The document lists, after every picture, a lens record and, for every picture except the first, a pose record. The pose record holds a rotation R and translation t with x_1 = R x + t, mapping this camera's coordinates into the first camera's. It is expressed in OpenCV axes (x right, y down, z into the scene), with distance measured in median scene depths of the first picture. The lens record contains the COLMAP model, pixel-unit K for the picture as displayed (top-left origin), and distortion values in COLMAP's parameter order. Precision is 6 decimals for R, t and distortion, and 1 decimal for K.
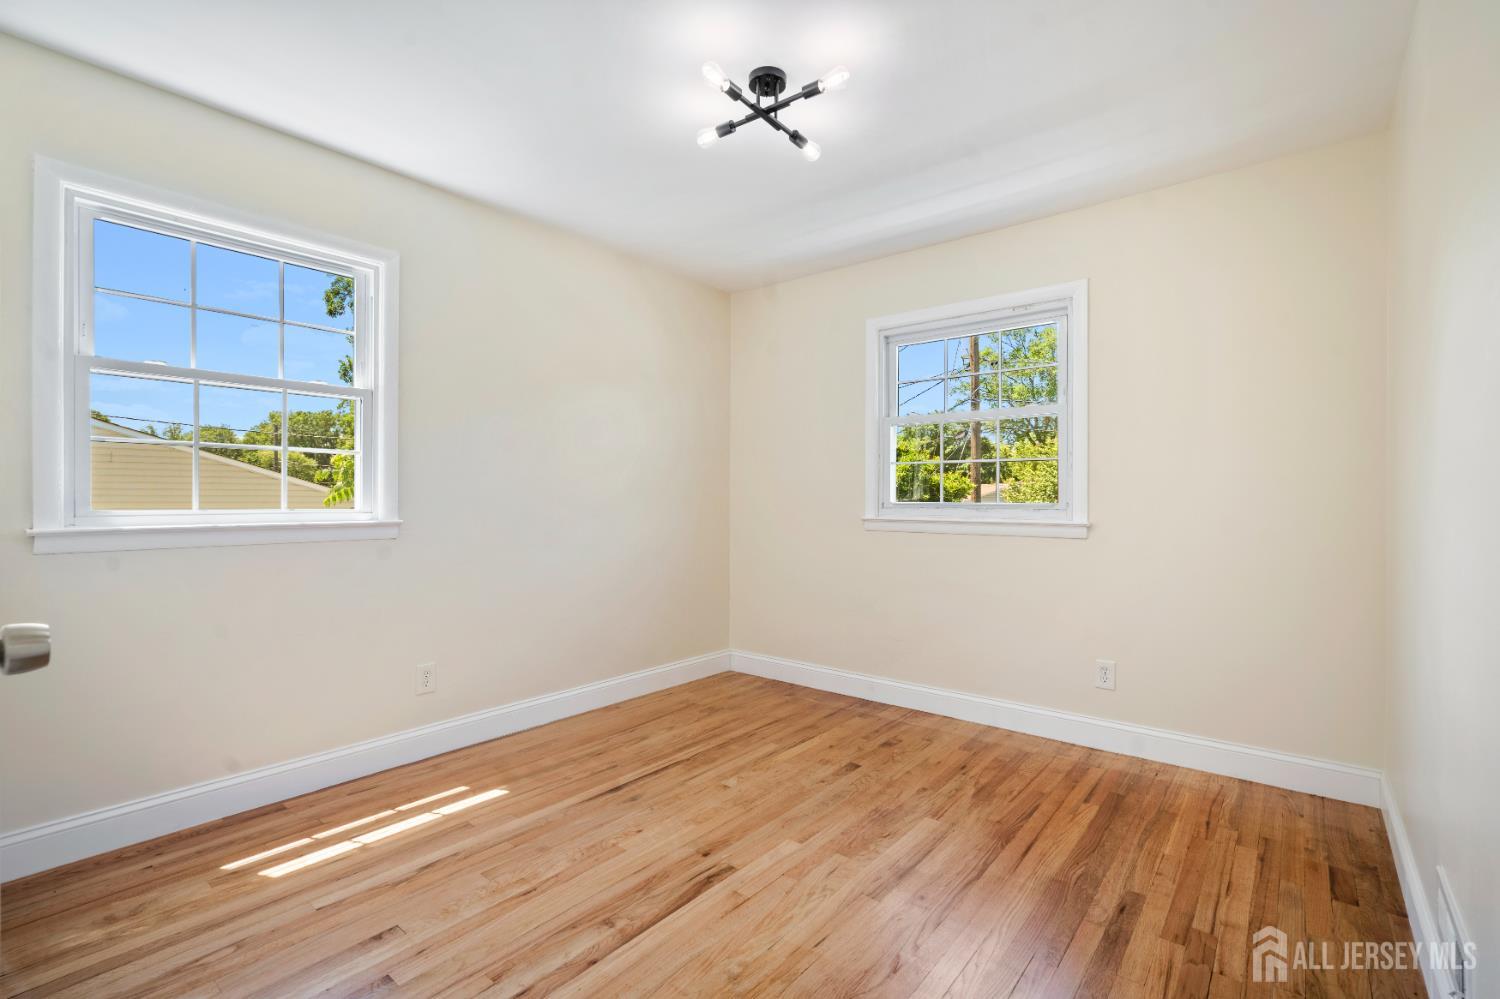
lens RADIAL K [[682.4, 0, 753.1], [0, 682.4, 496.1], [0, 0, 1]] dist [-0.005523, 0.000922]
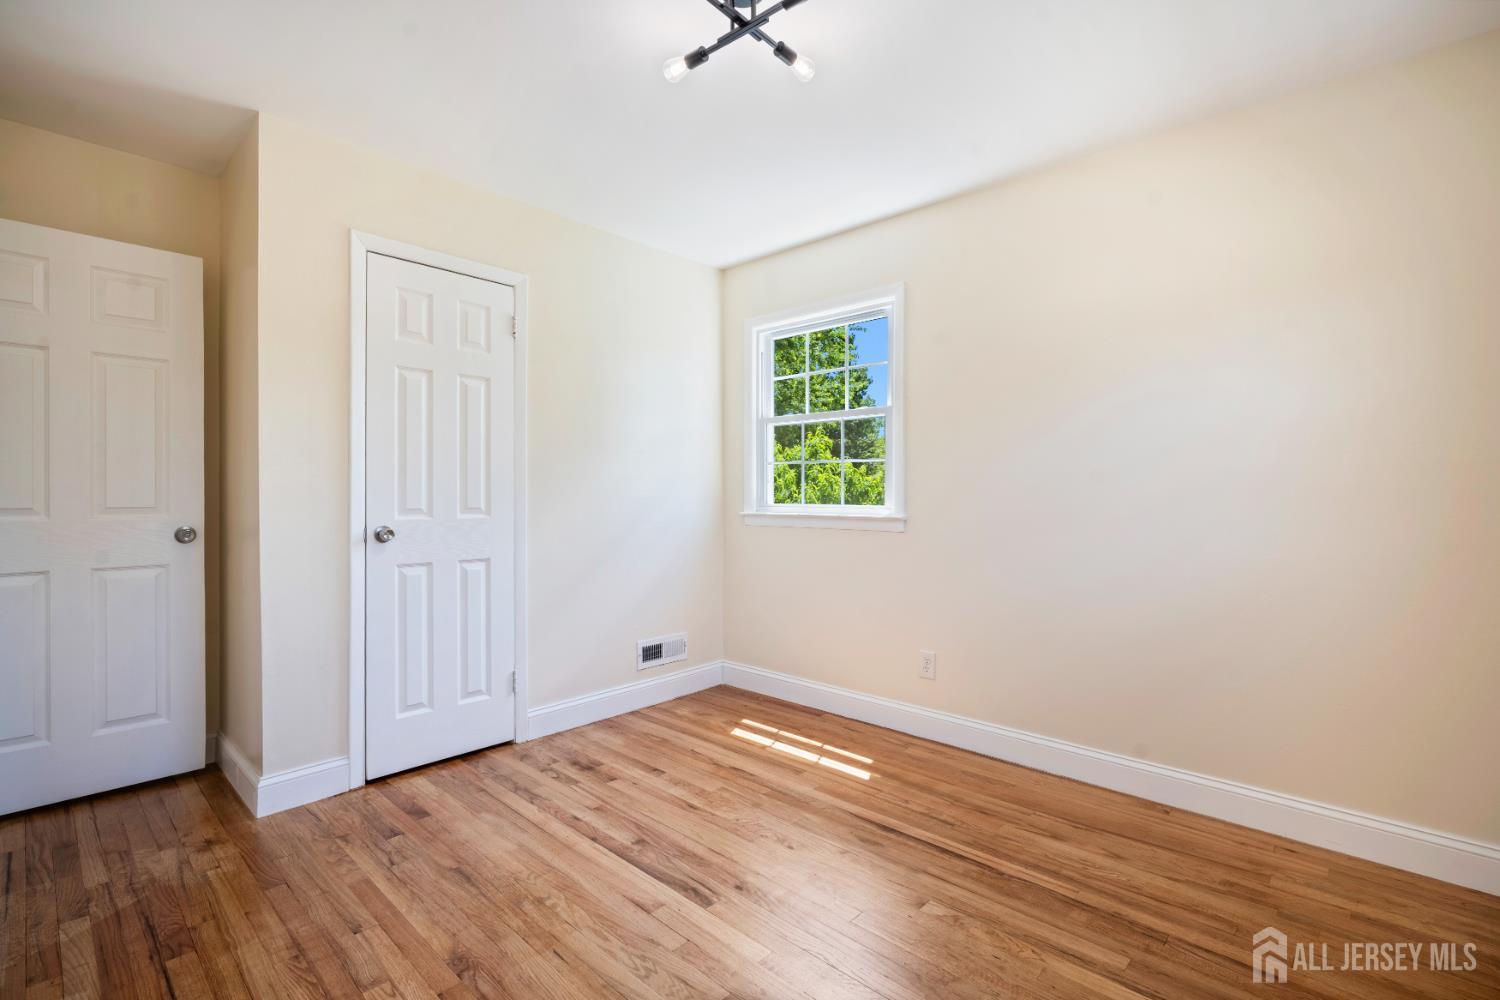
lens RADIAL K [[682.4, 0, 739.2], [0, 682.4, 492.2], [0, 0, 1]] dist [-0.005523, 0.000922]
pose [[-0.079250, -0.006993, -0.996830, 0.706437], [-0.001553, 0.999975, -0.006891, 0.003819], [0.996854, 0.001002, -0.079259, 0.900501]]
